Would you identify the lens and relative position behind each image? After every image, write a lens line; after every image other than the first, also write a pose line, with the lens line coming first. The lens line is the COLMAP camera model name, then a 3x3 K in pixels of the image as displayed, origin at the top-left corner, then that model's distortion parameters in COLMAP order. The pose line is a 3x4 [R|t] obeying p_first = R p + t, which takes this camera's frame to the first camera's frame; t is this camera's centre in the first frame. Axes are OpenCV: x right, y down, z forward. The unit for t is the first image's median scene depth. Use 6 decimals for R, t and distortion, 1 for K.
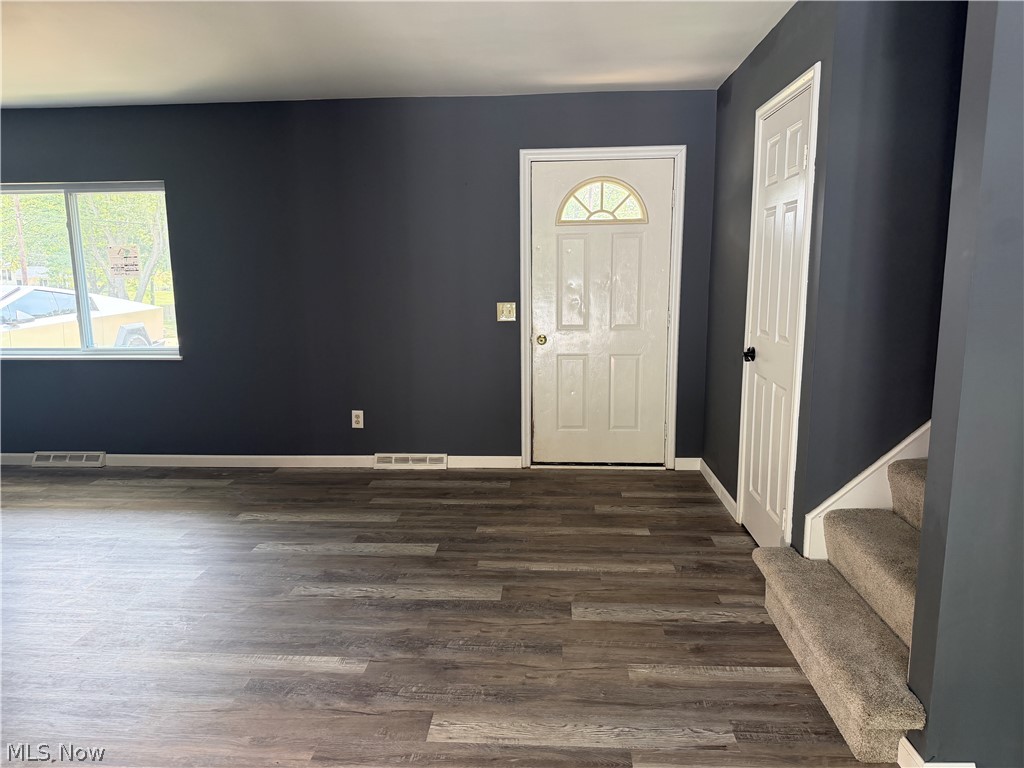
lens RADIAL K [[710.7, 0, 515.6], [0, 710.7, 387.1], [0, 0, 1]] dist [0.079313, -0.106136]
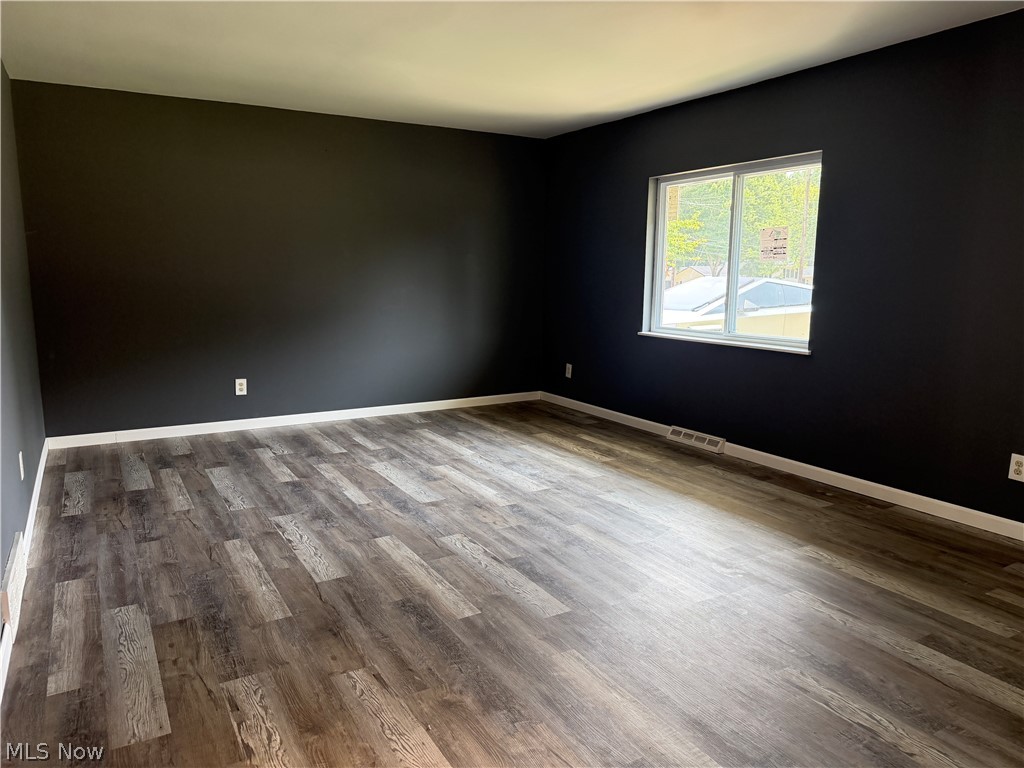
lens RADIAL K [[722.1, 0, 532.4], [0, 722.1, 383.4], [0, 0, 1]] dist [-0.001548, -0.000370]
pose [[0.564476, 0.144173, -0.812761, 0.074165], [-0.154113, 0.985723, 0.067819, -0.011966], [0.810935, 0.086975, 0.578636, 0.237439]]
